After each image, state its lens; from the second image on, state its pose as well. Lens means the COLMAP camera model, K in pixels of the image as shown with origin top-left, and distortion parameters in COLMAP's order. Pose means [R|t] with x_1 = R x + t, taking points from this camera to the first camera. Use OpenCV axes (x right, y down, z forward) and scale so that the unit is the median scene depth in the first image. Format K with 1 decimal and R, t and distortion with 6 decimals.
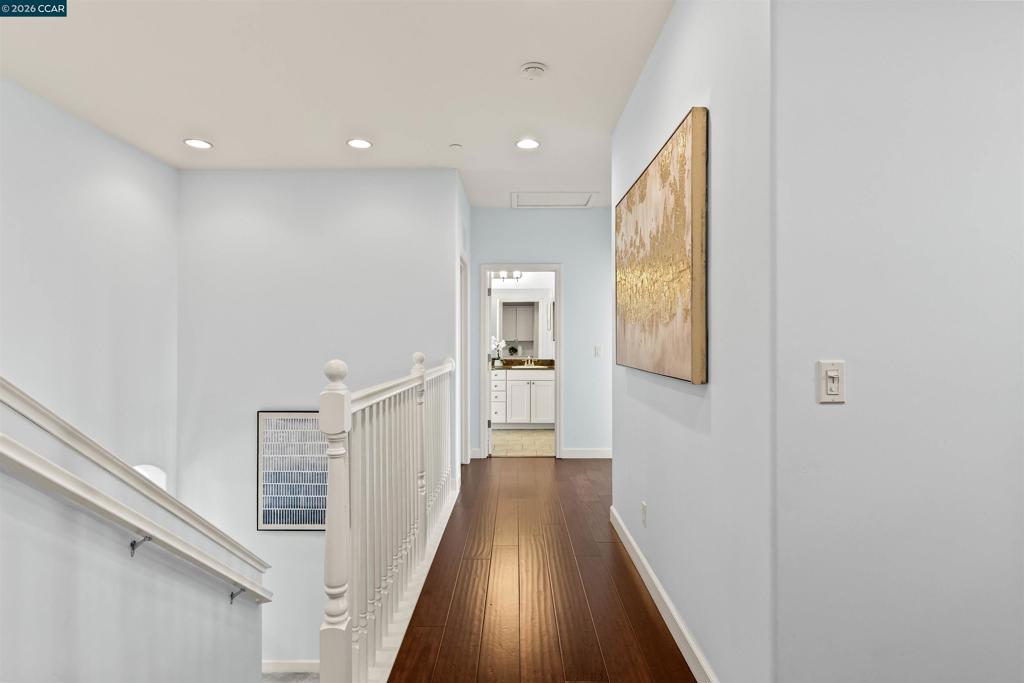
lens RADIAL K [[558.0, 0, 510.0], [0, 558.0, 342.3], [0, 0, 1]] dist [0.005302, 0.000375]
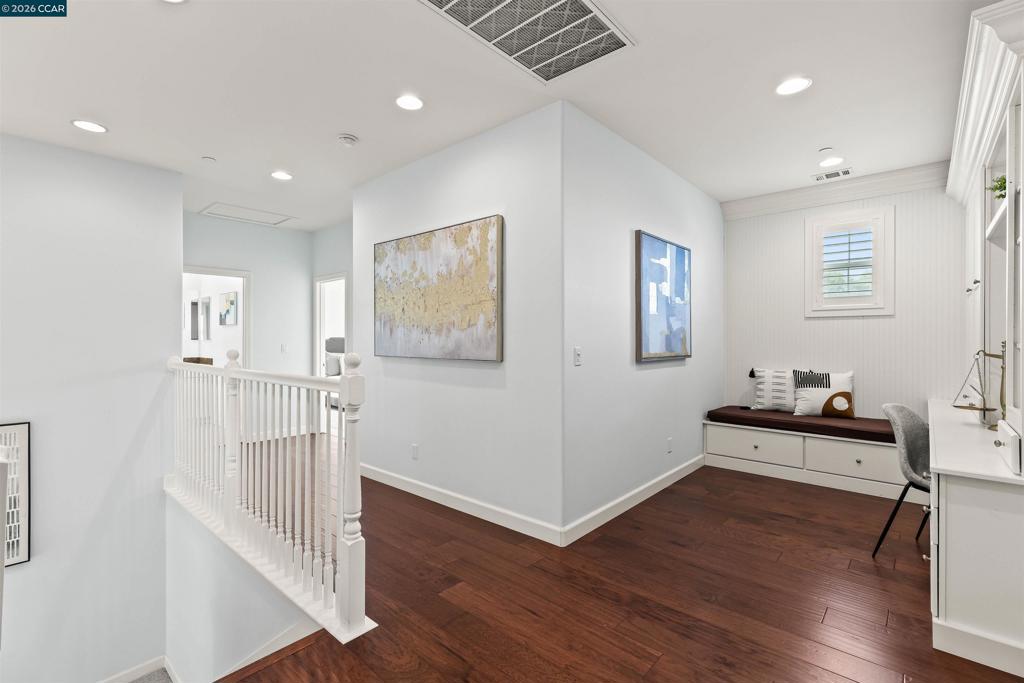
lens RADIAL K [[465.4, 0, 512.8], [0, 465.4, 340.1], [0, 0, 1]] dist [0.003380, 0.000179]
pose [[0.652141, -0.001099, 0.758097, -0.662604], [0.003266, 0.999994, -0.001360, 0.002295], [-0.758091, 0.003363, 0.652141, -0.042390]]
